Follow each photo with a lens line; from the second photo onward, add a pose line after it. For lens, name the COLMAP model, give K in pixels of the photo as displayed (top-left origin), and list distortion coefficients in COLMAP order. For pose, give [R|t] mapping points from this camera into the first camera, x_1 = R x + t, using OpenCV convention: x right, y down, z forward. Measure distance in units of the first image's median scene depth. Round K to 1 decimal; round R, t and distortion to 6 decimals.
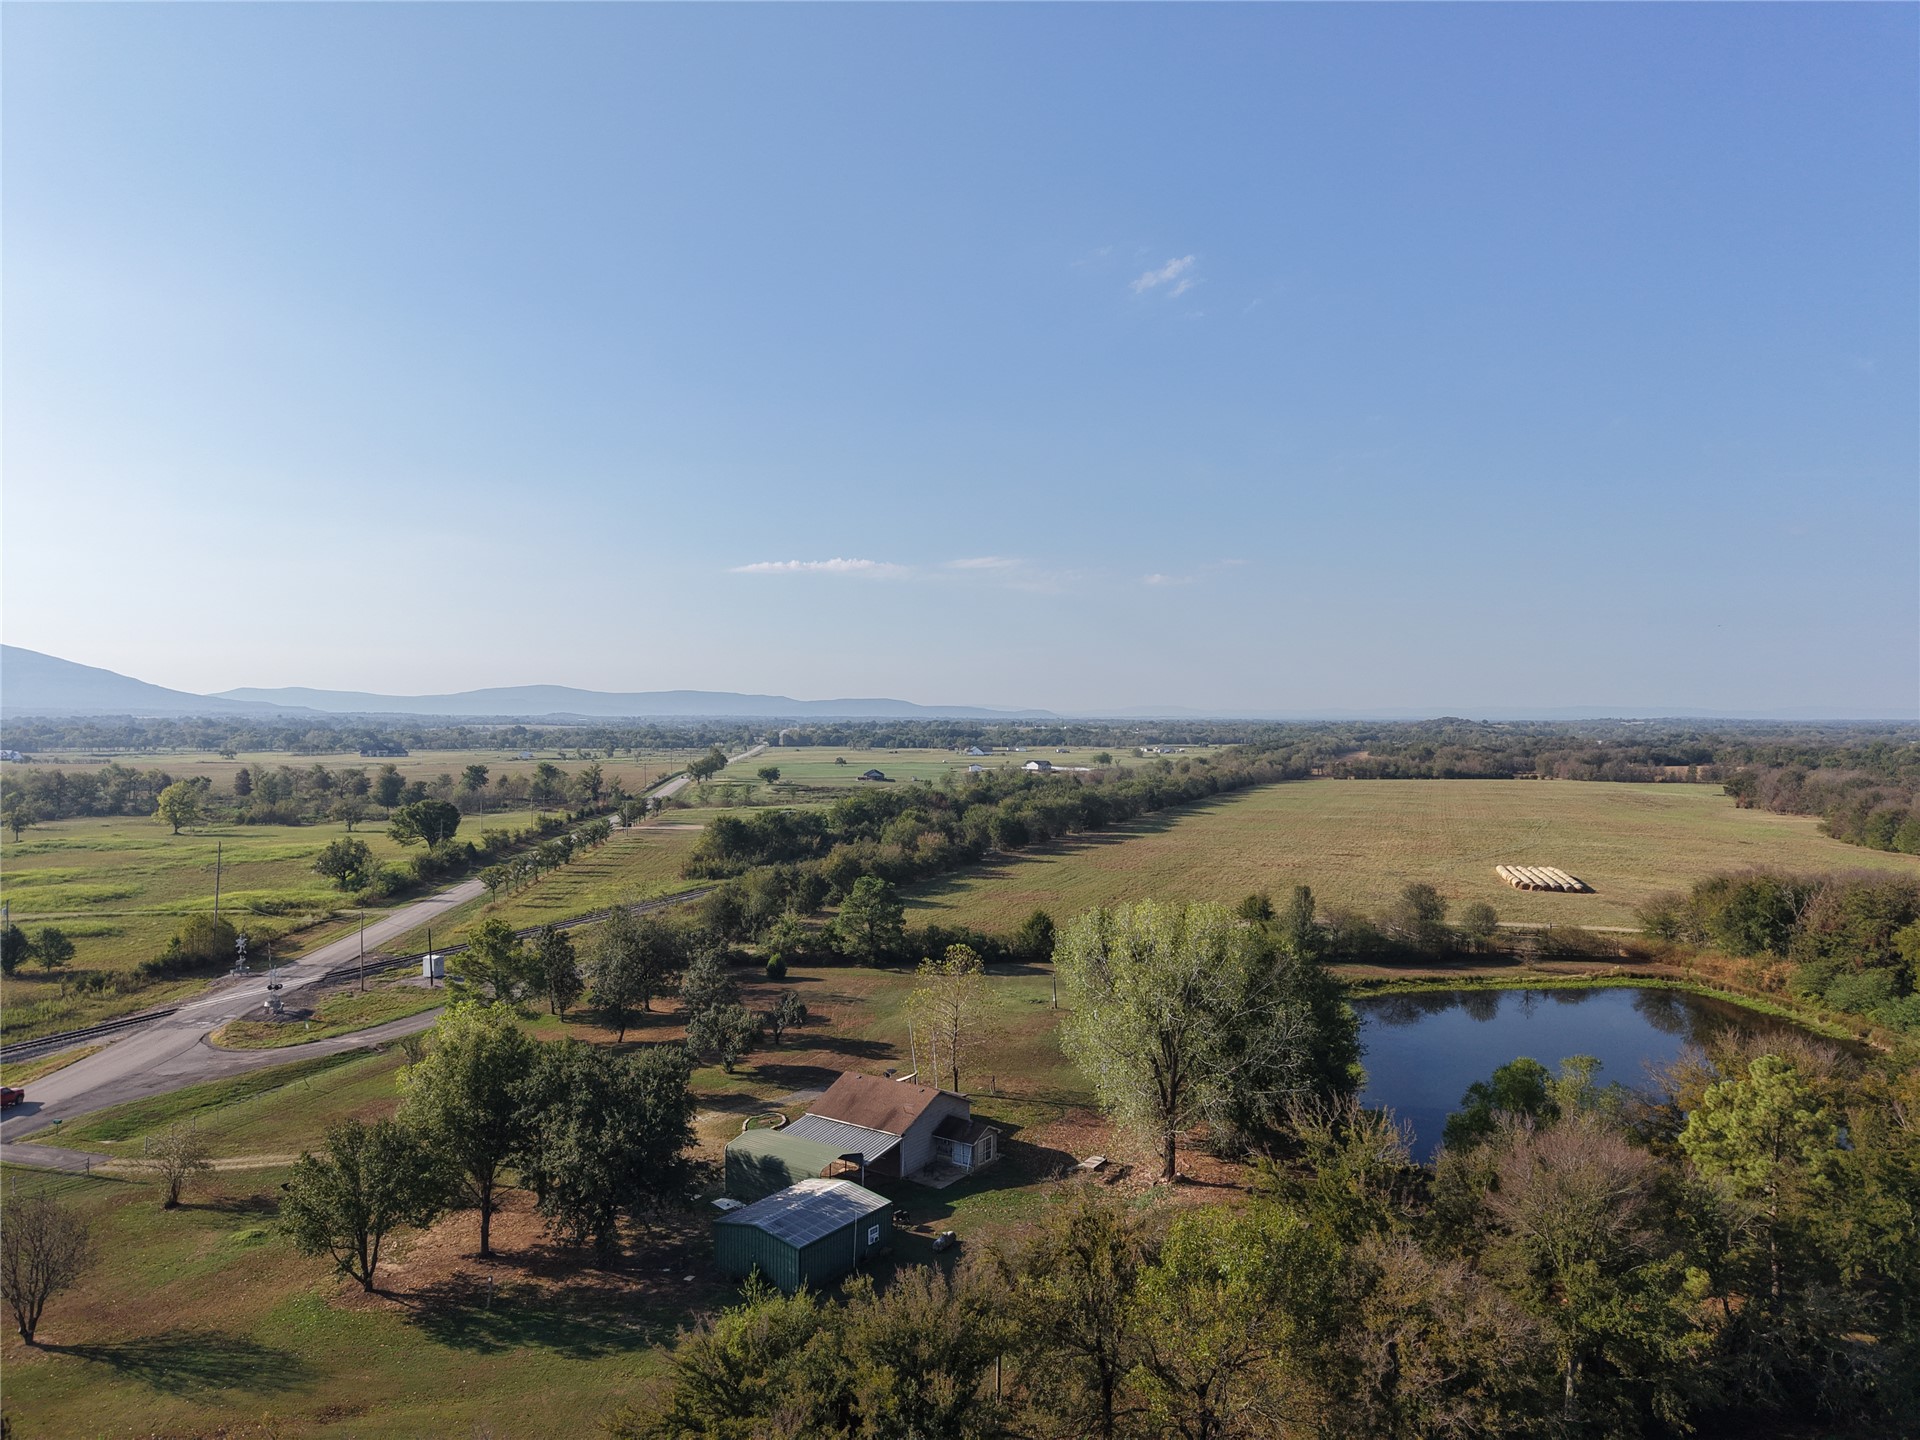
lens RADIAL K [[1285.7, 0, 938.8], [0, 1285.7, 720.2], [0, 0, 1]] dist [0.071460, -0.089293]
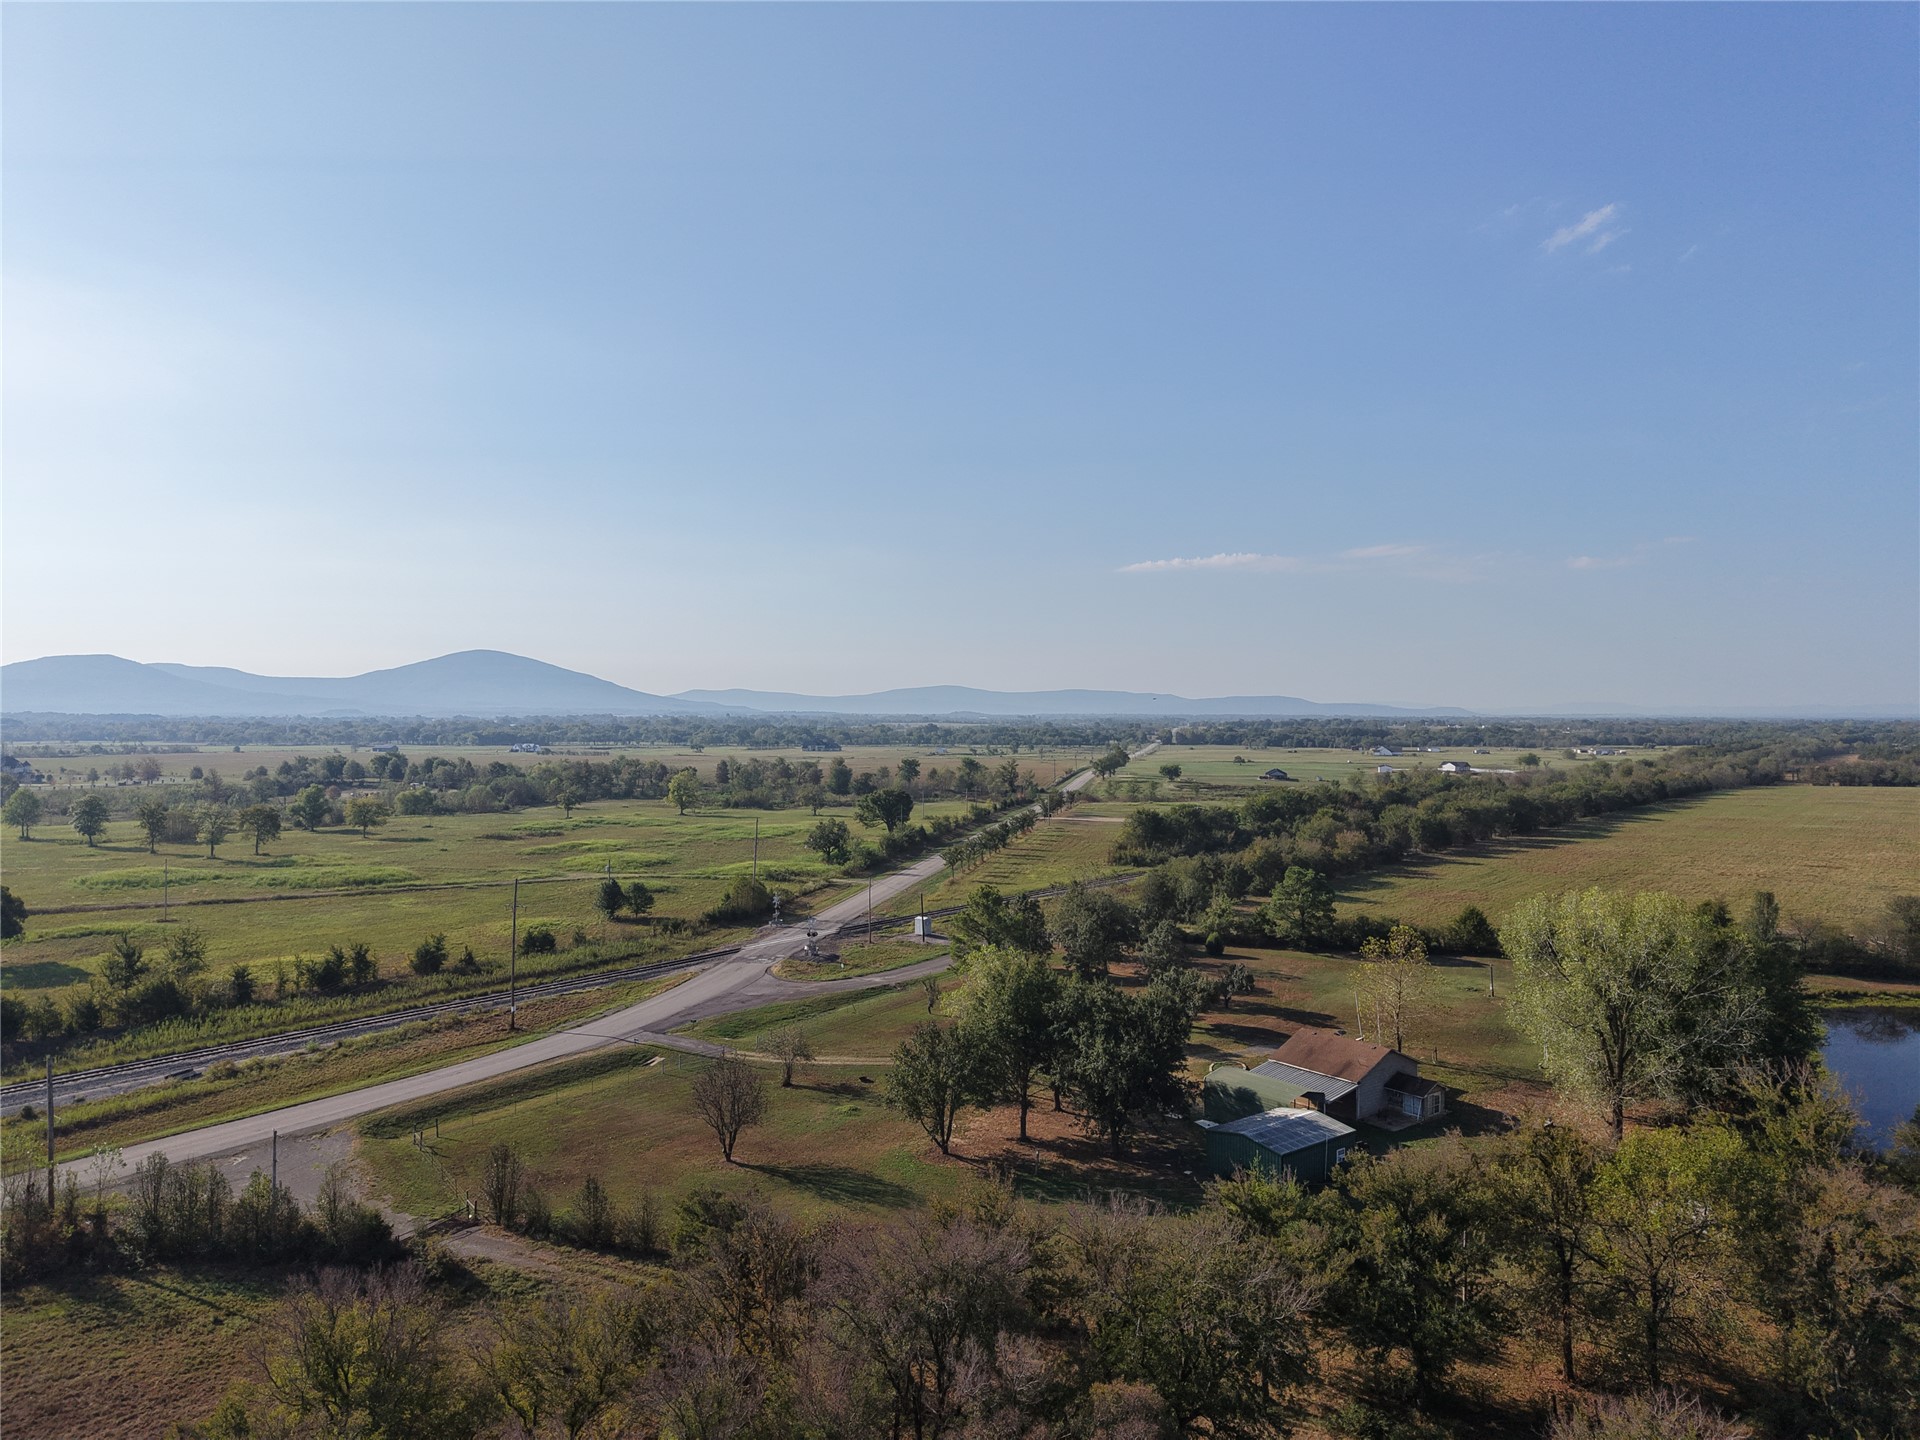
lens RADIAL K [[1307.9, 0, 951.2], [0, 1307.9, 716.4], [0, 0, 1]] dist [0.024174, -0.017832]
pose [[0.959627, 0.000335, -0.281276, -0.025073], [-0.000715, 0.999999, -0.001247, -0.000698], [0.281276, 0.001398, 0.959626, -0.113822]]
